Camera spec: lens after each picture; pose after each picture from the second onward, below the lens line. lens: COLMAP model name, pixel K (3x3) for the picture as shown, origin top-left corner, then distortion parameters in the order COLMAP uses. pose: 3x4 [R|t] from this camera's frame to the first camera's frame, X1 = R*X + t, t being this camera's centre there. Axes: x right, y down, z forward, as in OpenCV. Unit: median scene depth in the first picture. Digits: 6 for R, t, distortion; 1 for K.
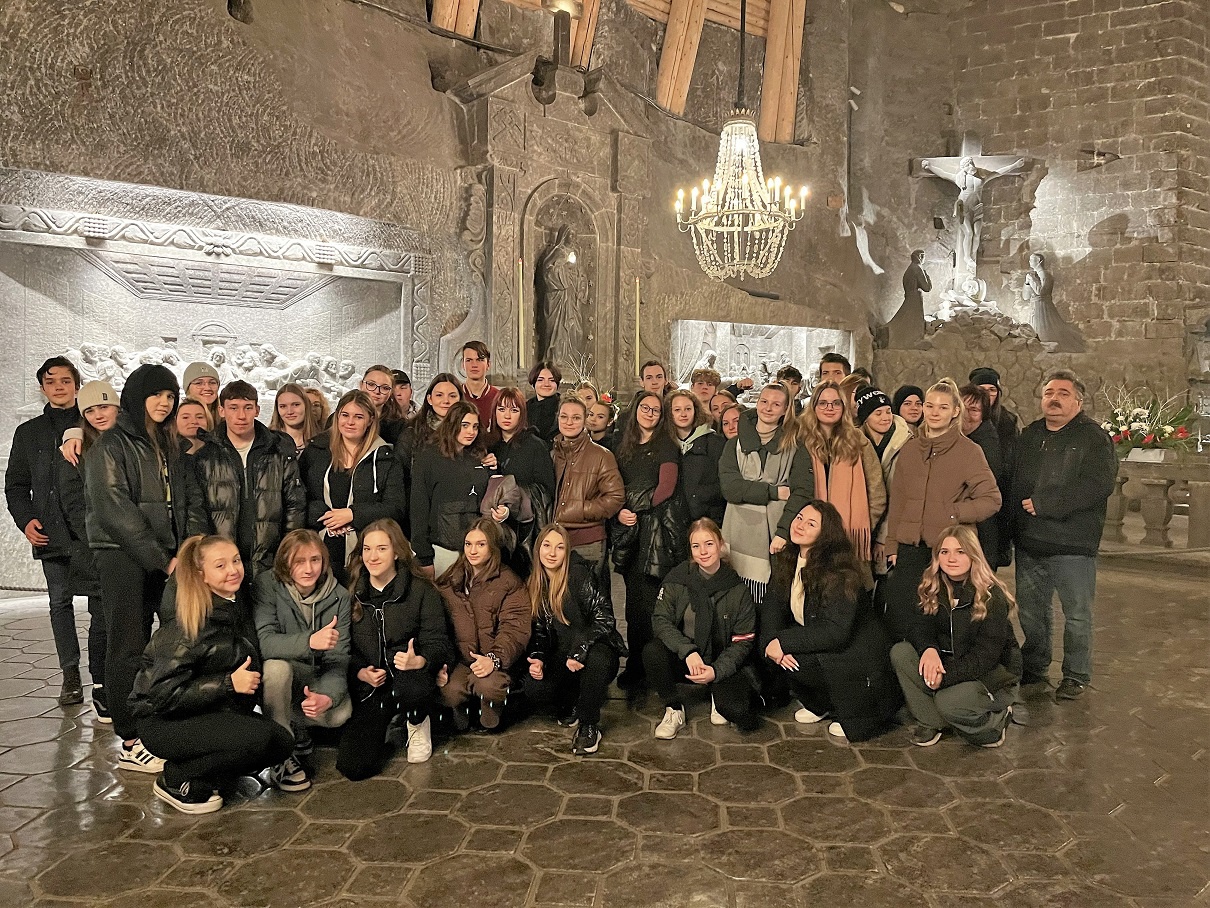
lens RADIAL K [[920.4, 0, 617.4], [0, 920.4, 449.2], [0, 0, 1]] dist [0.051805, -0.083882]
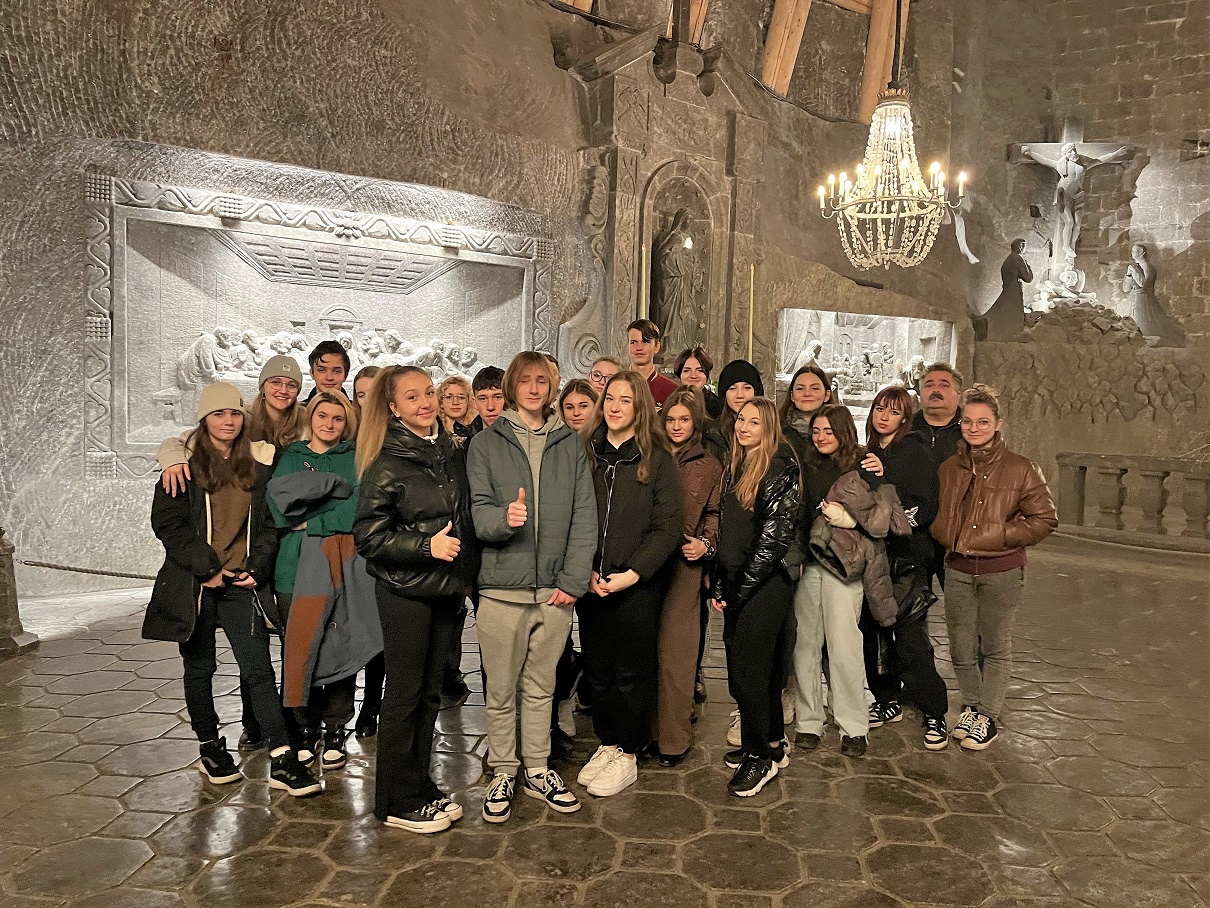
lens RADIAL K [[920.4, 0, 593.3], [0, 920.4, 461.0], [0, 0, 1]] dist [0.051805, -0.083882]
pose [[0.999892, 0.014575, -0.001859, -0.150250], [-0.014506, 0.999342, 0.033246, -0.009930], [0.002342, -0.033215, 0.999445, 0.021127]]
